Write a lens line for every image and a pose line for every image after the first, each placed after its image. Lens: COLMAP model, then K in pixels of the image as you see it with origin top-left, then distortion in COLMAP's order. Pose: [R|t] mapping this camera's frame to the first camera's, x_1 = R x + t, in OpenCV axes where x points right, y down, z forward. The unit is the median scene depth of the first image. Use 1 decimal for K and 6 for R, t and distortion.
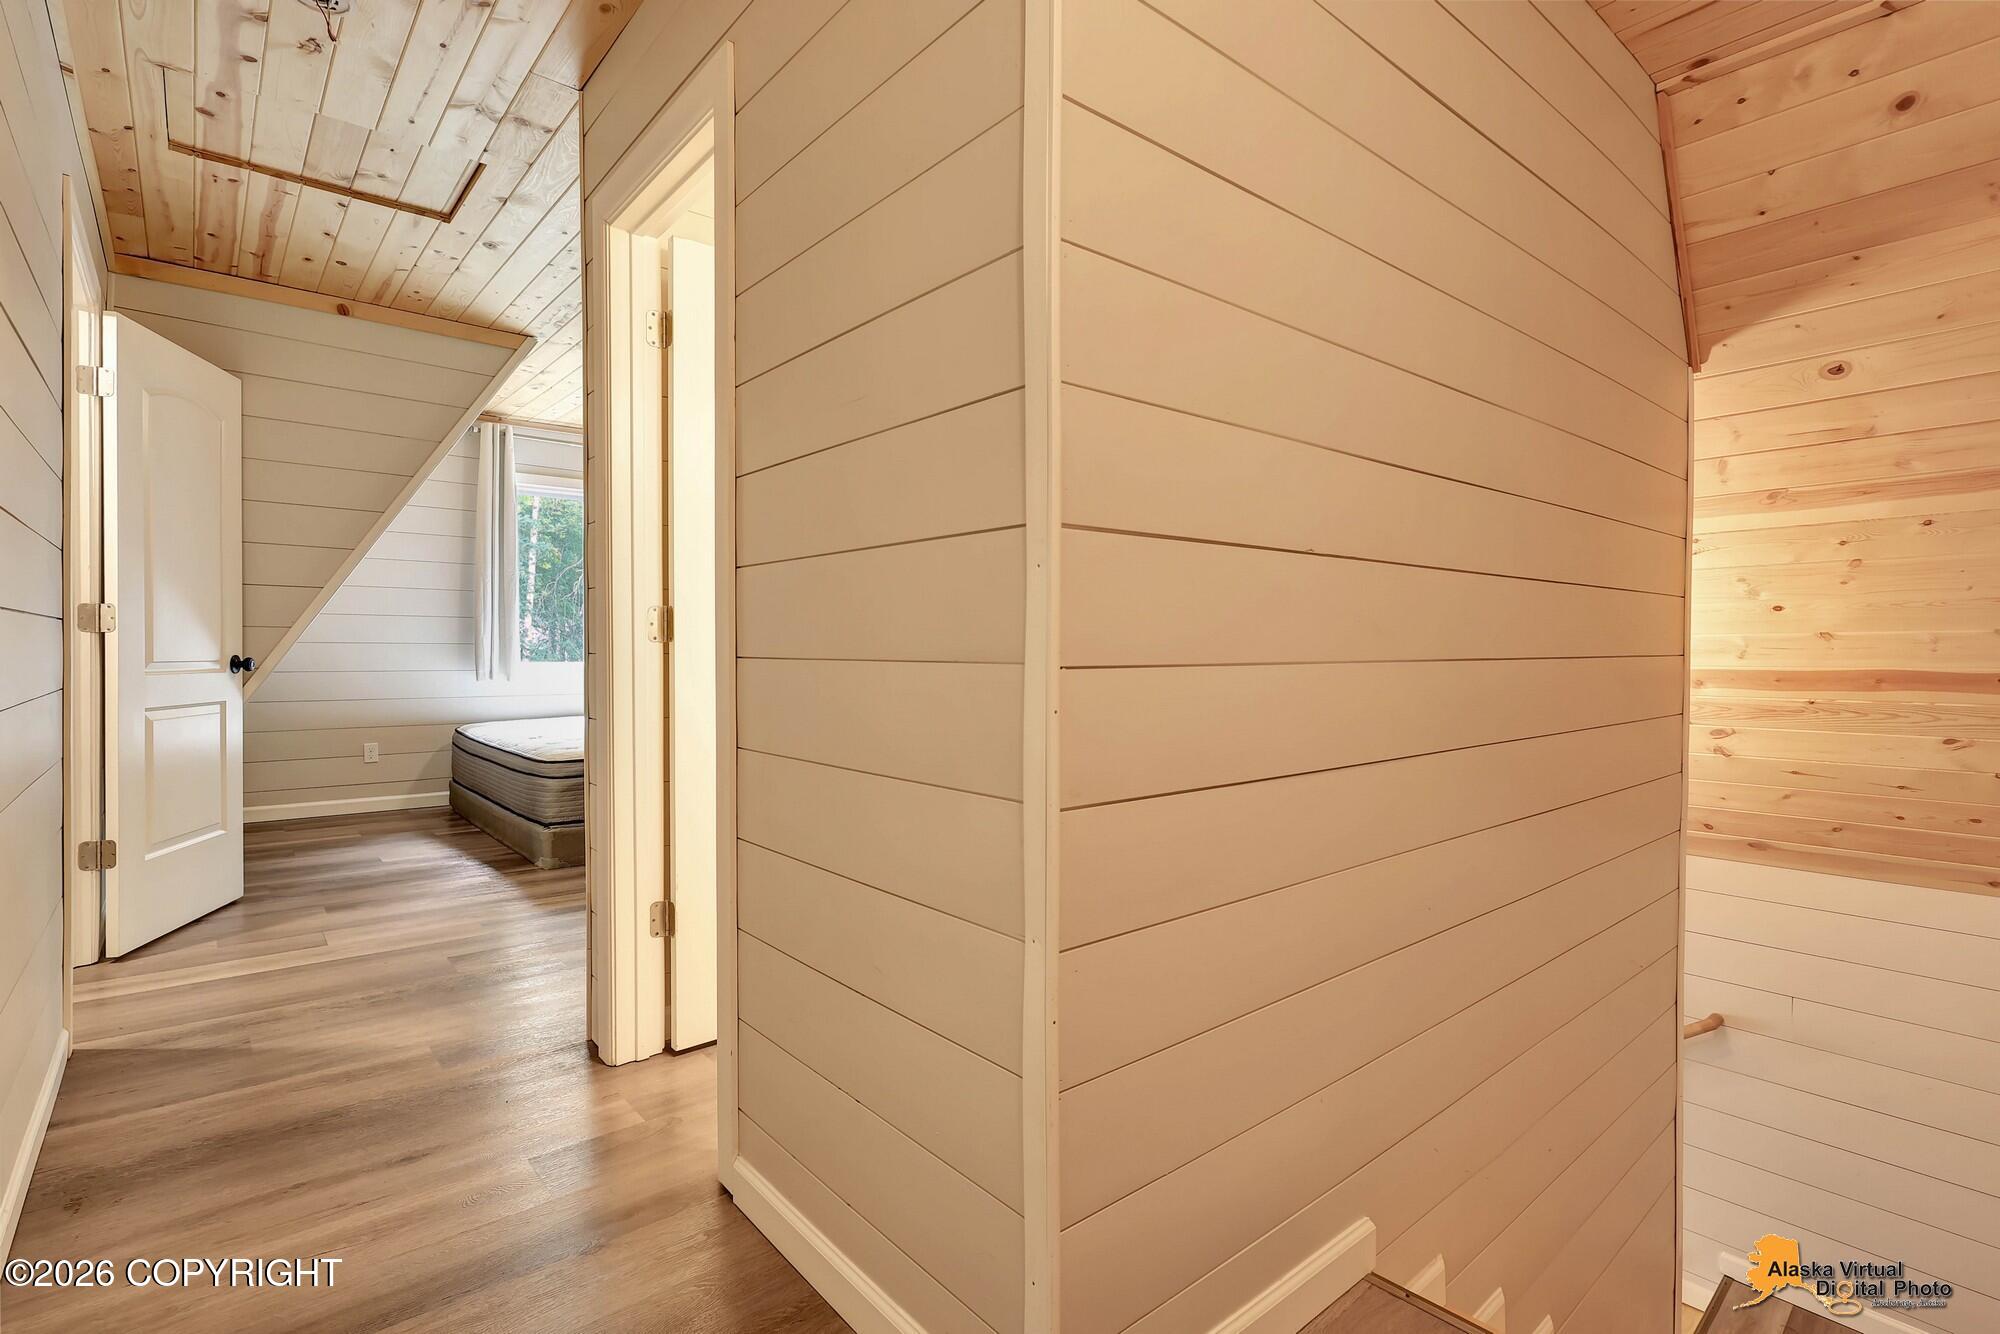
lens RADIAL K [[951.3, 0, 994.8], [0, 951.3, 676.3], [0, 0, 1]] dist [0.001201, 0.000554]
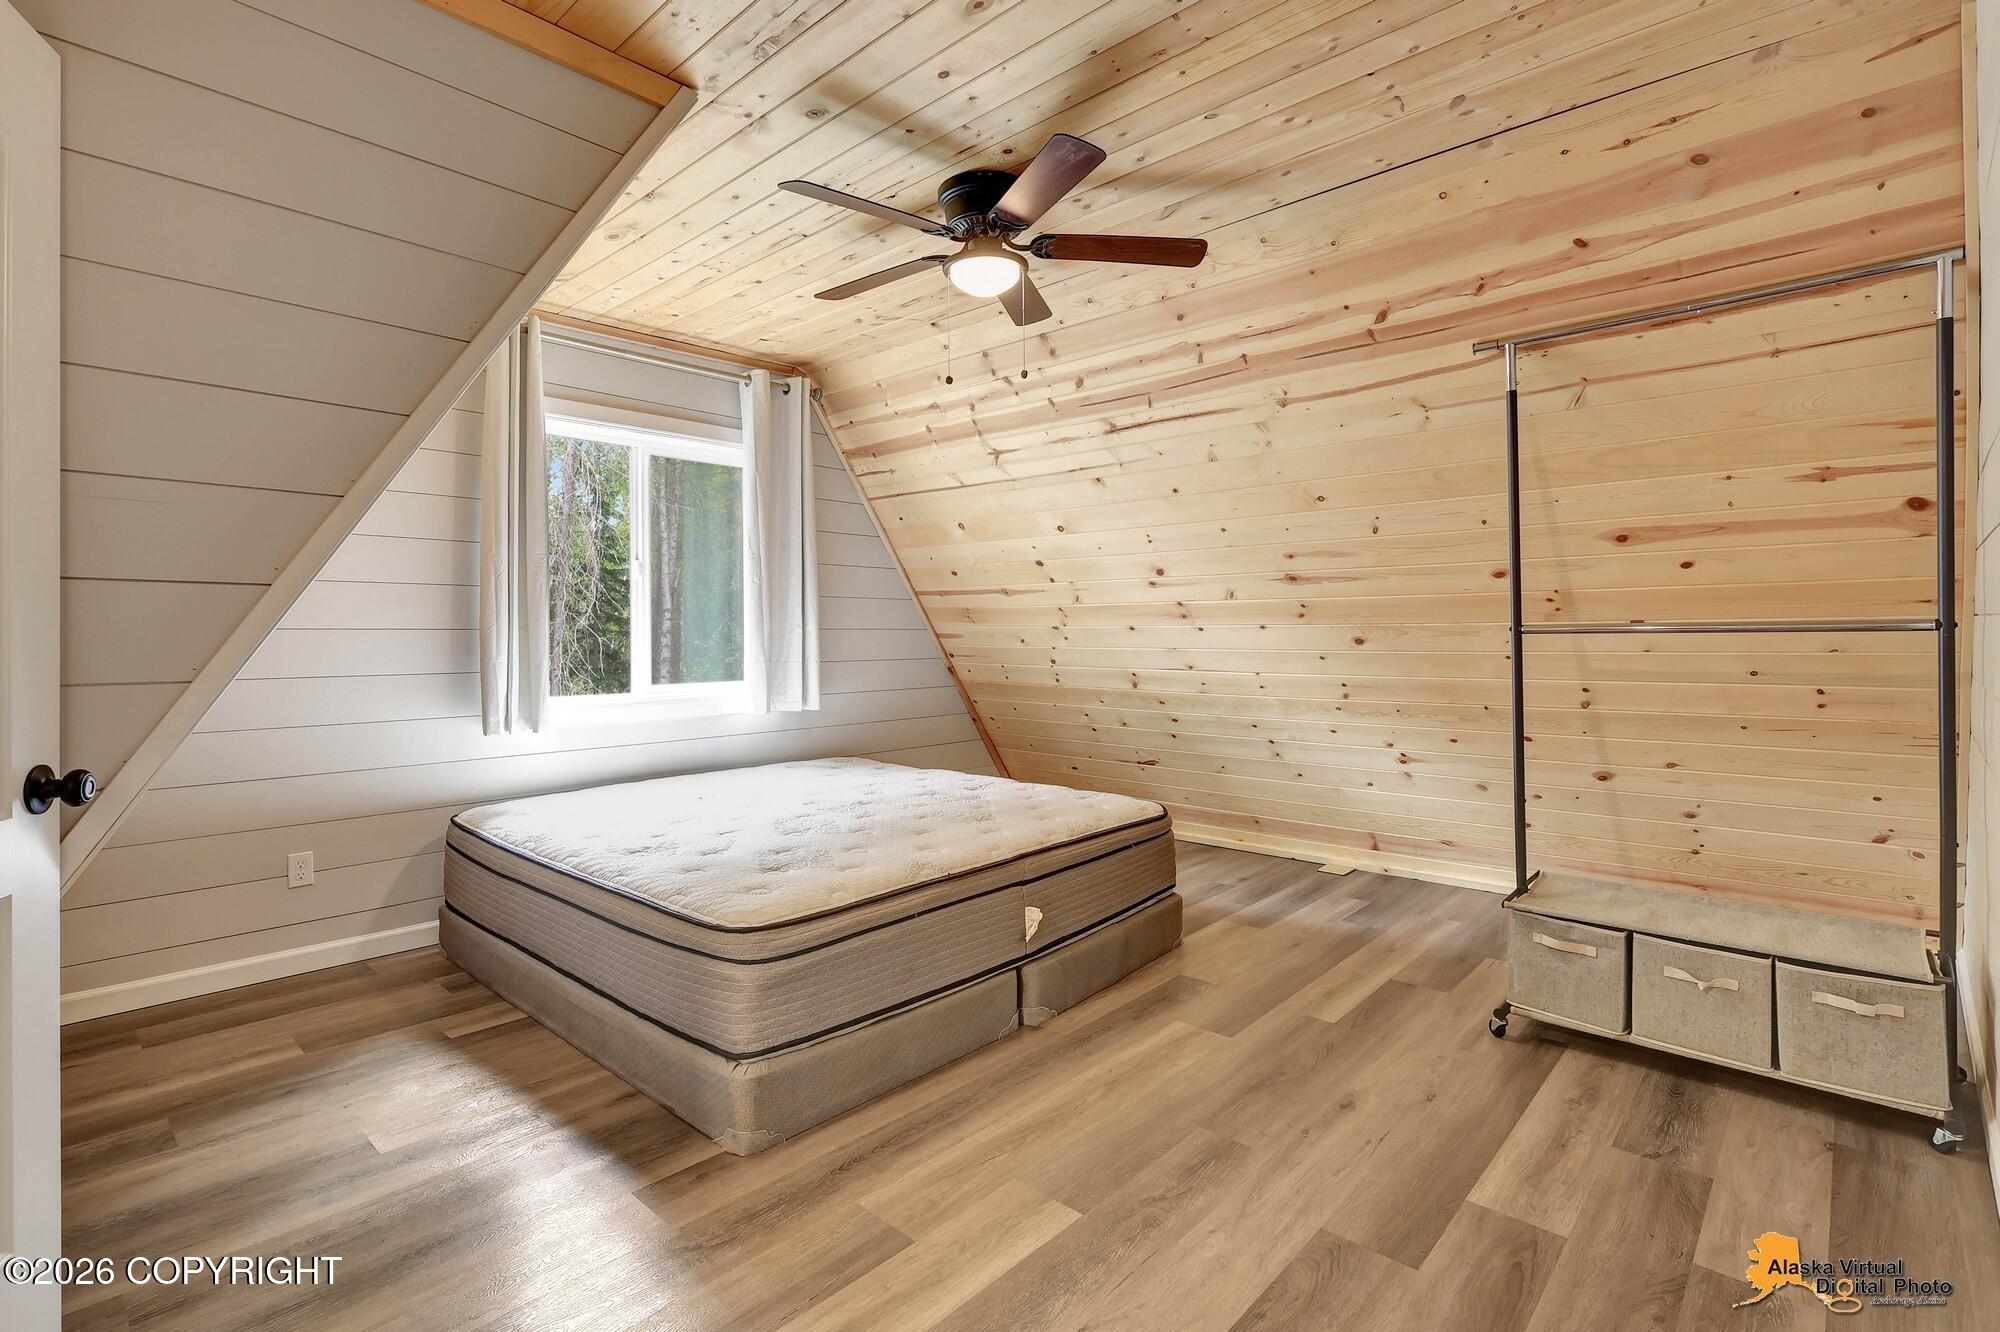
lens RADIAL K [[944.6, 0, 992.7], [0, 944.6, 641.1], [0, 0, 1]] dist [-0.000650, -0.000475]
pose [[0.993130, -0.015799, 0.115941, -0.391460], [0.018584, 0.999563, -0.022980, -0.046645], [-0.115528, 0.024977, 0.992990, 0.491681]]
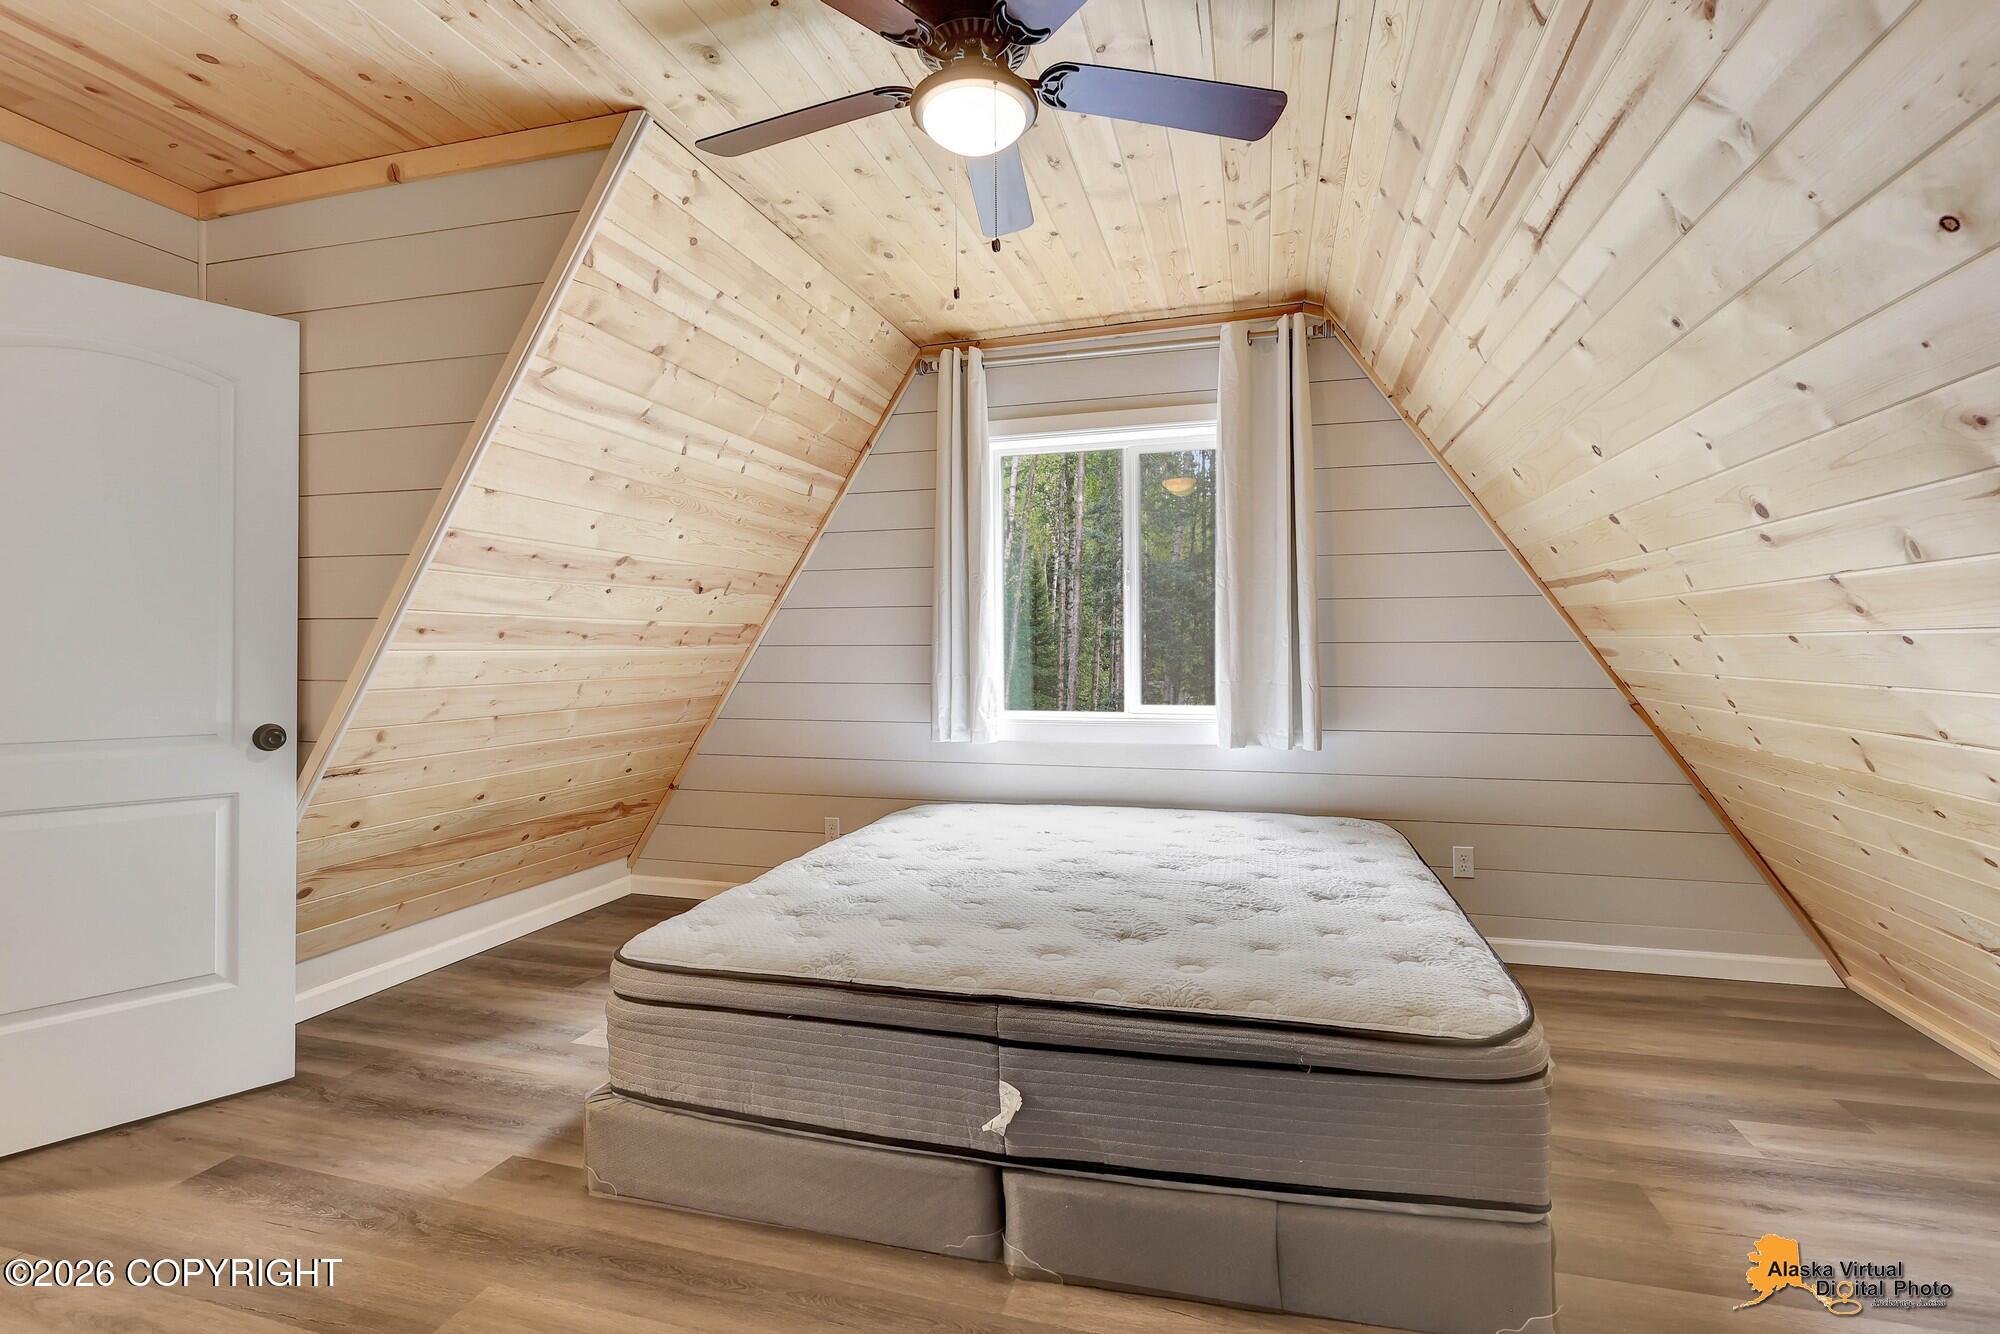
lens RADIAL K [[936.4, 0, 993.5], [0, 936.4, 660.9], [0, 0, 1]] dist [-0.002267, -0.000148]
pose [[0.549274, -0.002609, -0.835638, 0.040246], [-0.016708, 0.999761, -0.014103, -0.056781], [0.835475, 0.021708, 0.549099, 0.899851]]
